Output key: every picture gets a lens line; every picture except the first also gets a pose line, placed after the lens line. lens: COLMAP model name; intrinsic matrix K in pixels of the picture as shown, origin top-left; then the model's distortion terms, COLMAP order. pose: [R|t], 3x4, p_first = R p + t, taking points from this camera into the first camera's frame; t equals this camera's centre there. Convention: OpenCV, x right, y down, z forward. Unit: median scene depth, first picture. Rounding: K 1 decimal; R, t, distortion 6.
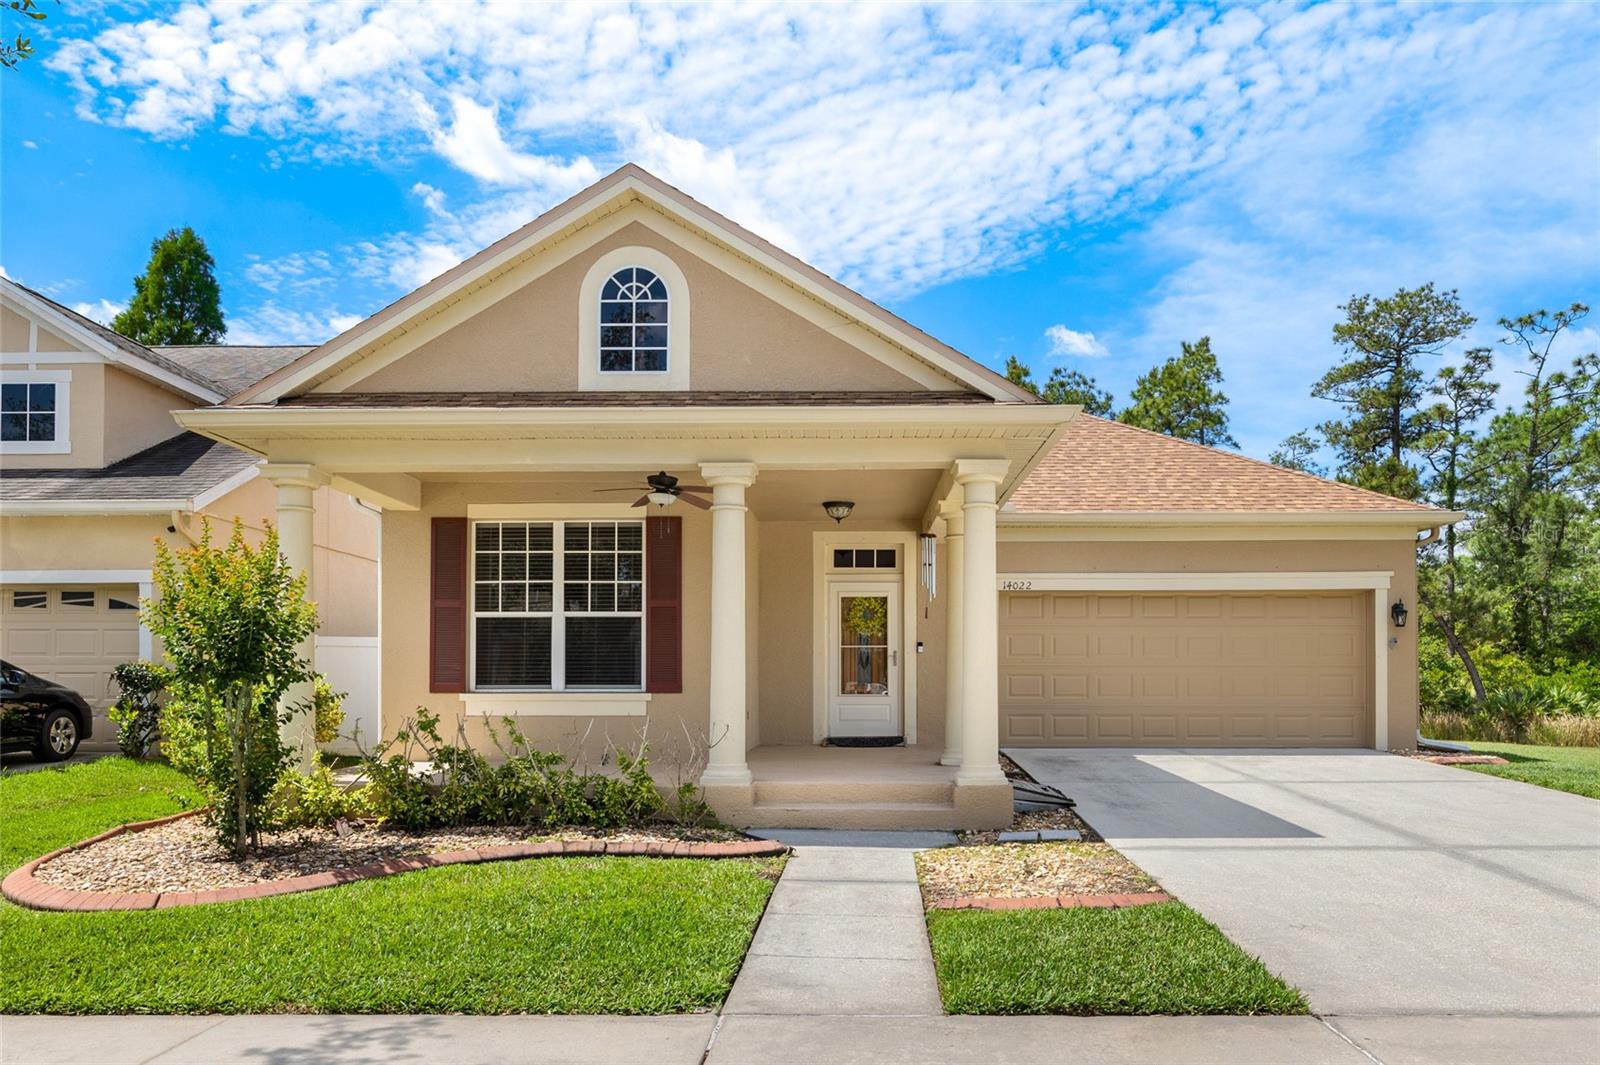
lens RADIAL K [[1288.0, 0, 808.4], [0, 1288.0, 555.4], [0, 0, 1]] dist [-0.004348, -0.002624]
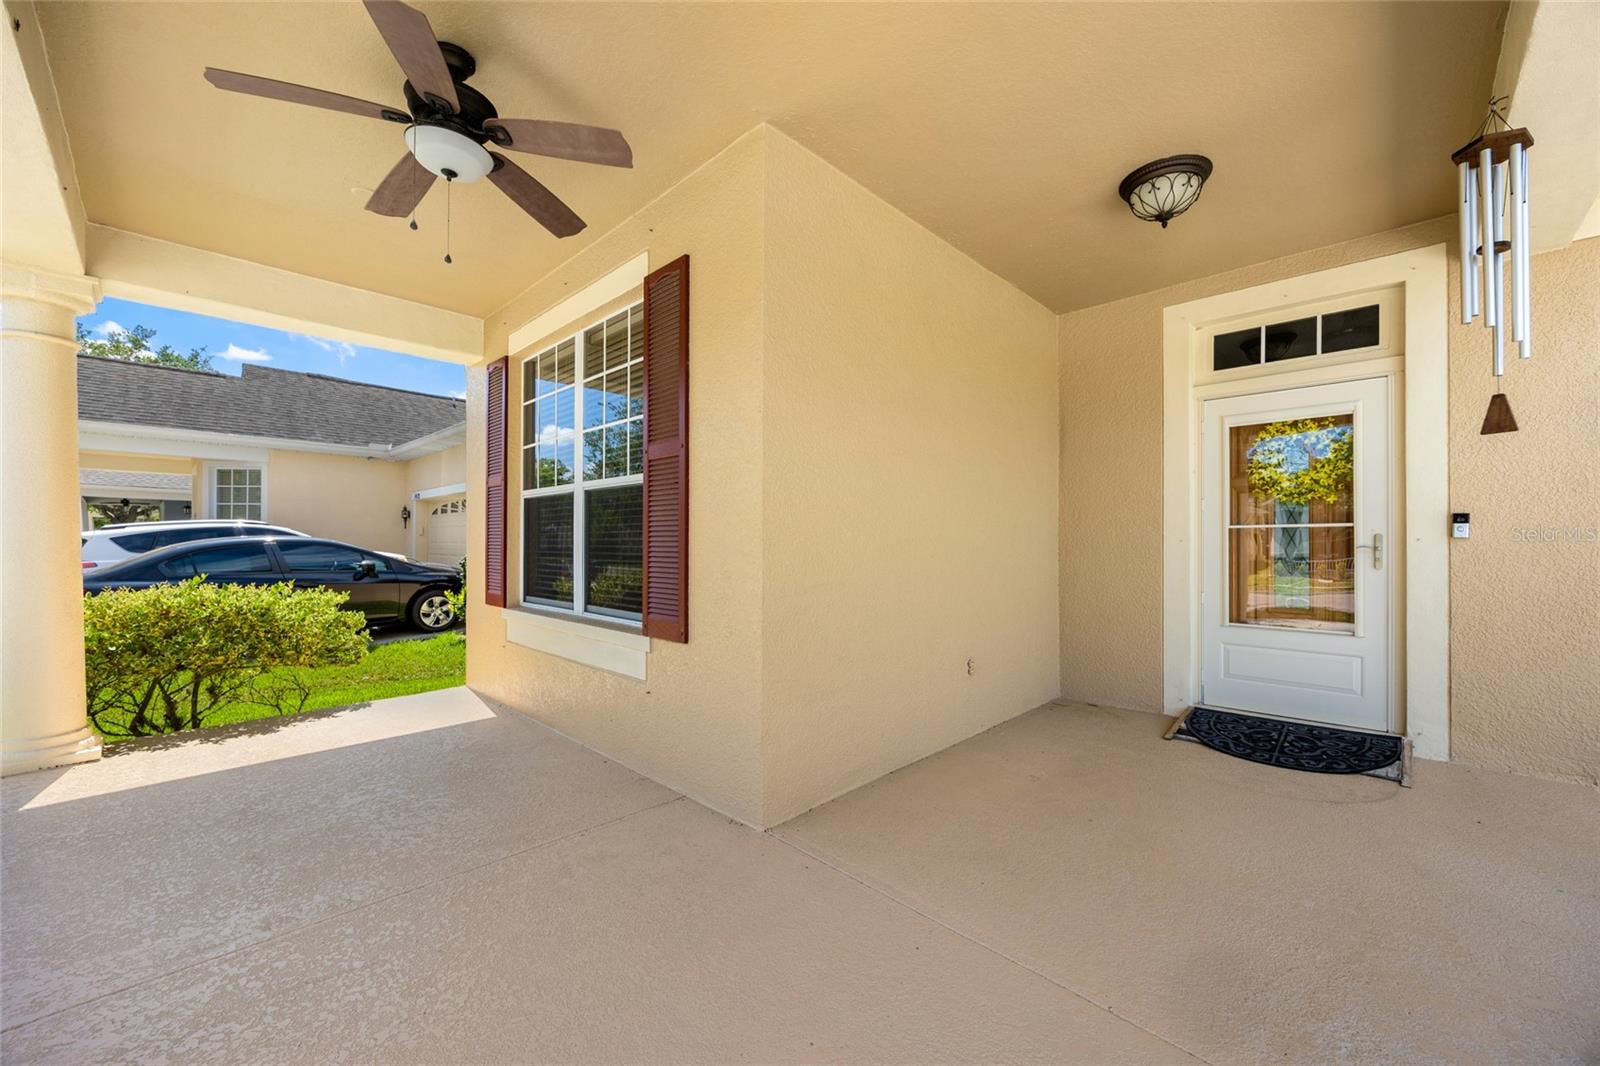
lens RADIAL K [[614.0, 0, 799.8], [0, 614.0, 536.7], [0, 0, 1]] dist [-0.000272, 0.000005]
pose [[0.738556, -0.005140, -0.674172, 0.063138], [0.069081, 0.995285, 0.068090, 0.047300], [0.670643, -0.096861, 0.735429, 0.721080]]
